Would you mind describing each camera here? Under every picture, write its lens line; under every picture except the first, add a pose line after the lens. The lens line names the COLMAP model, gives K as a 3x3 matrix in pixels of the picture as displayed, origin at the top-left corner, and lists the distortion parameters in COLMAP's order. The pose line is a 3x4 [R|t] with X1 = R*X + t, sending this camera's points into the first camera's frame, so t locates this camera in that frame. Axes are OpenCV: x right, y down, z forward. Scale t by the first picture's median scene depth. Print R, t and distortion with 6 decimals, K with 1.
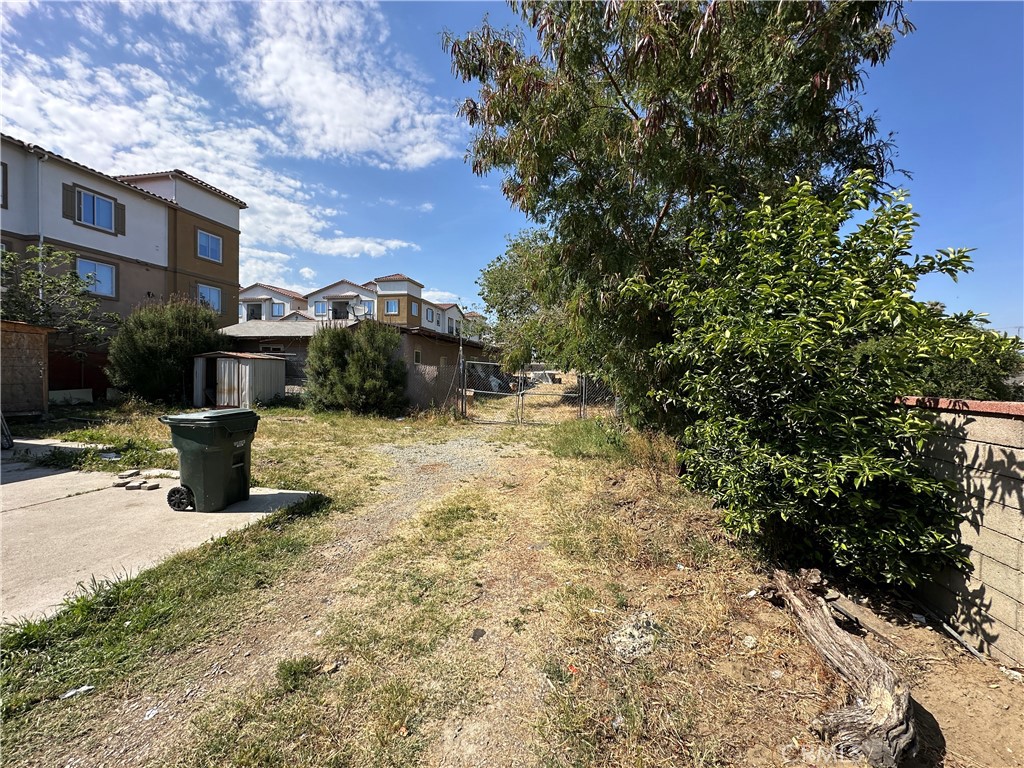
lens RADIAL K [[408.8, 0, 511.2], [0, 408.8, 383.5], [0, 0, 1]] dist [-0.000907, -0.000009]
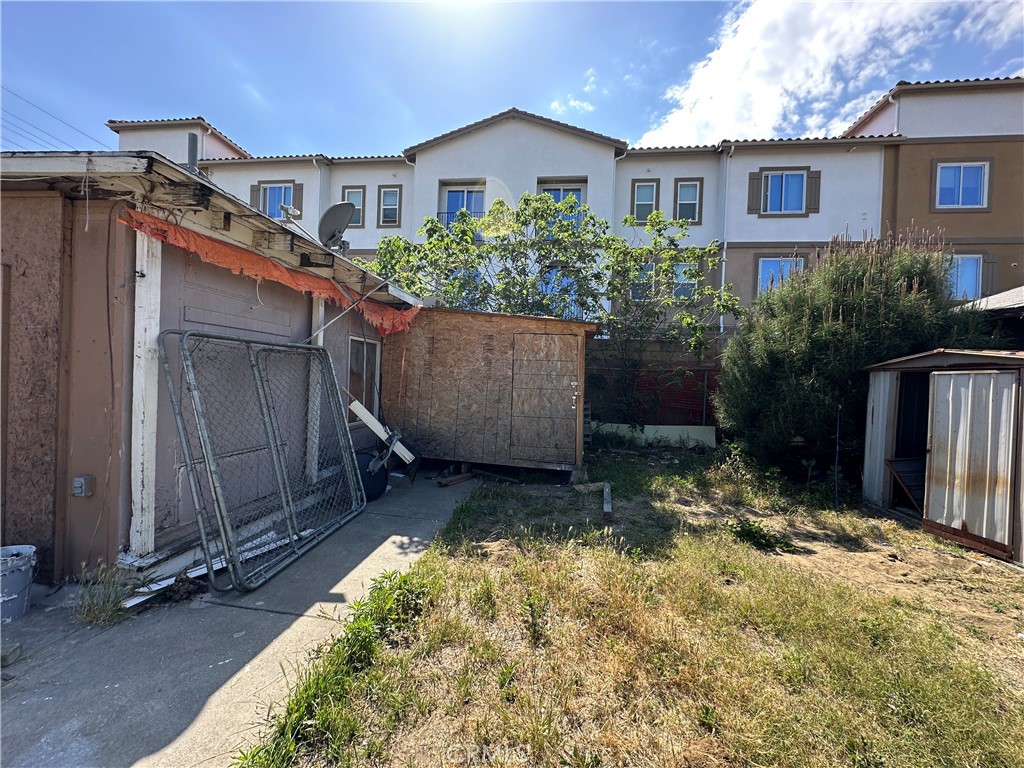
lens RADIAL K [[408.8, 0, 511.2], [0, 408.8, 383.5], [0, 0, 1]] dist [-0.000907, -0.000009]
pose [[0.089439, -0.007310, -0.995965, -0.386553], [-0.059495, 0.998148, -0.012669, -0.025589], [0.994214, 0.060388, 0.088838, 0.578091]]
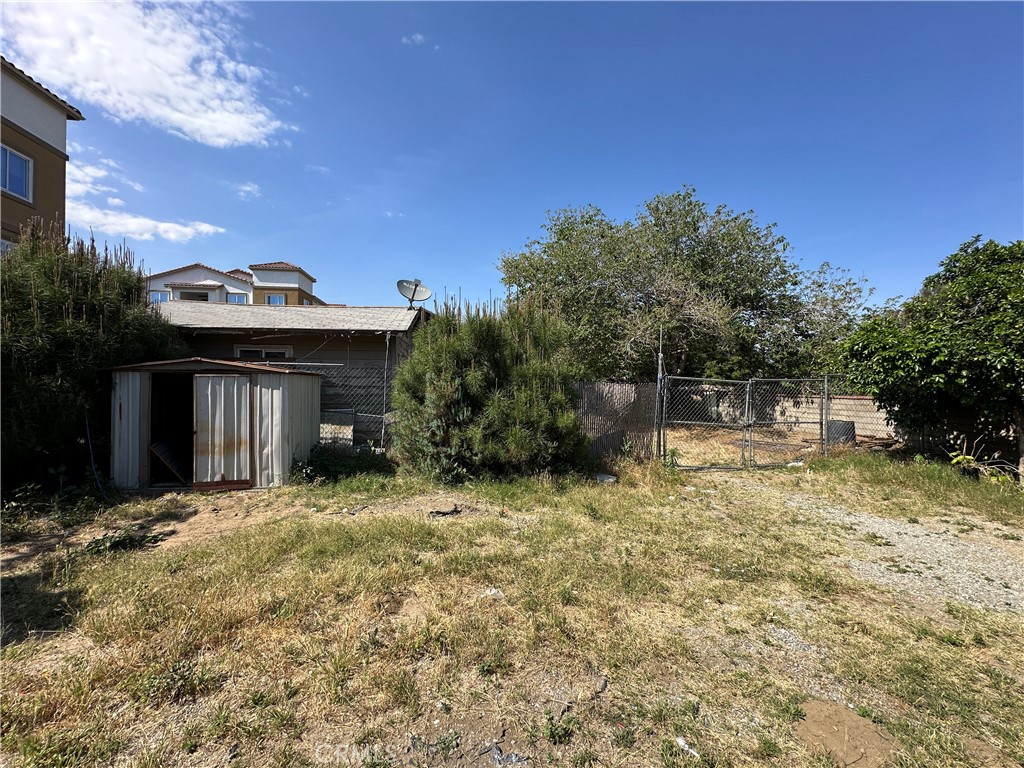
lens RADIAL K [[408.8, 0, 511.2], [0, 408.8, 383.5], [0, 0, 1]] dist [-0.000907, -0.000009]
pose [[0.938011, -0.014547, 0.346299, -0.495979], [0.023312, 0.999504, -0.021157, -0.030832], [-0.345820, 0.027918, 0.937885, 0.427199]]
